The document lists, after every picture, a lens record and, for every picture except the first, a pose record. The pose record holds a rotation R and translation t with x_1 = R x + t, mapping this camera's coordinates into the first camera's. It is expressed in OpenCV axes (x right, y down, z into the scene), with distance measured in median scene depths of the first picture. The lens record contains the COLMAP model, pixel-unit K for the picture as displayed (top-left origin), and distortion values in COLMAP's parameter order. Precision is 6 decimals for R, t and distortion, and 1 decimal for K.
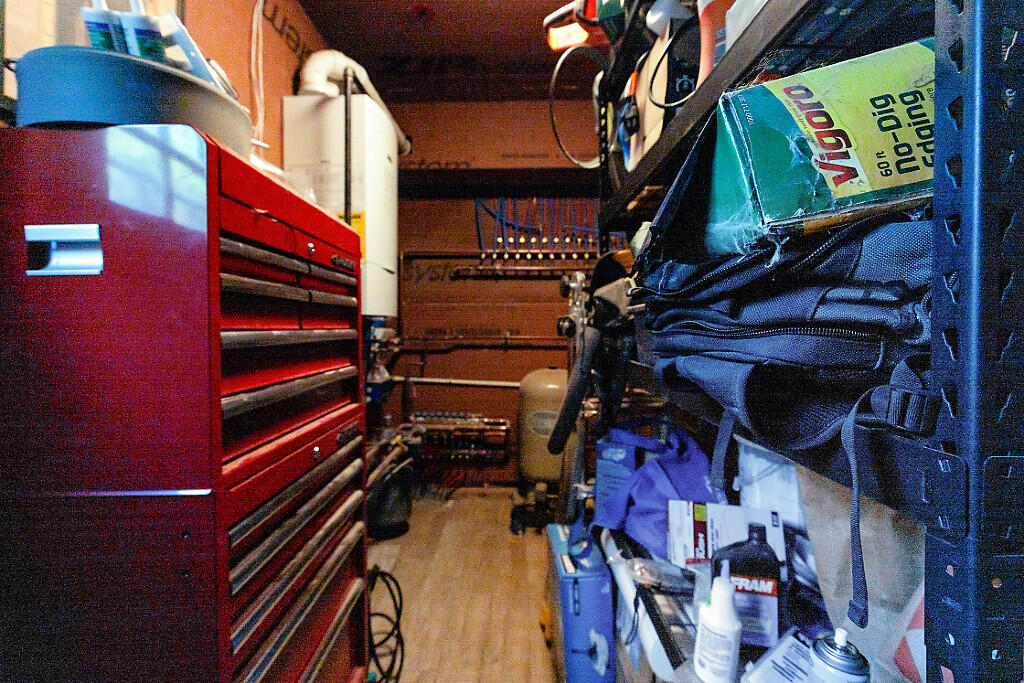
lens RADIAL K [[467.9, 0, 508.4], [0, 467.9, 318.6], [0, 0, 1]] dist [-0.002219, -0.000437]
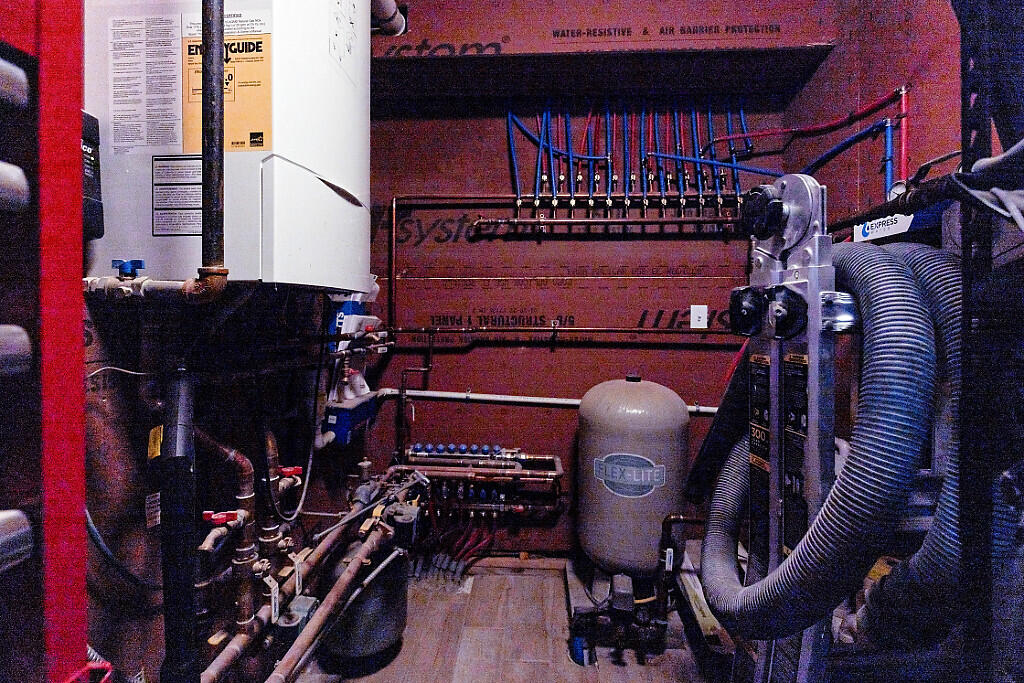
lens RADIAL K [[467.9, 0, 508.4], [0, 467.9, 318.6], [0, 0, 1]] dist [-0.002219, -0.000437]
pose [[0.999551, 0.002511, -0.029857, -0.050373], [-0.001667, 0.999599, 0.028272, 0.007245], [0.029916, -0.028209, 0.999154, 0.363532]]
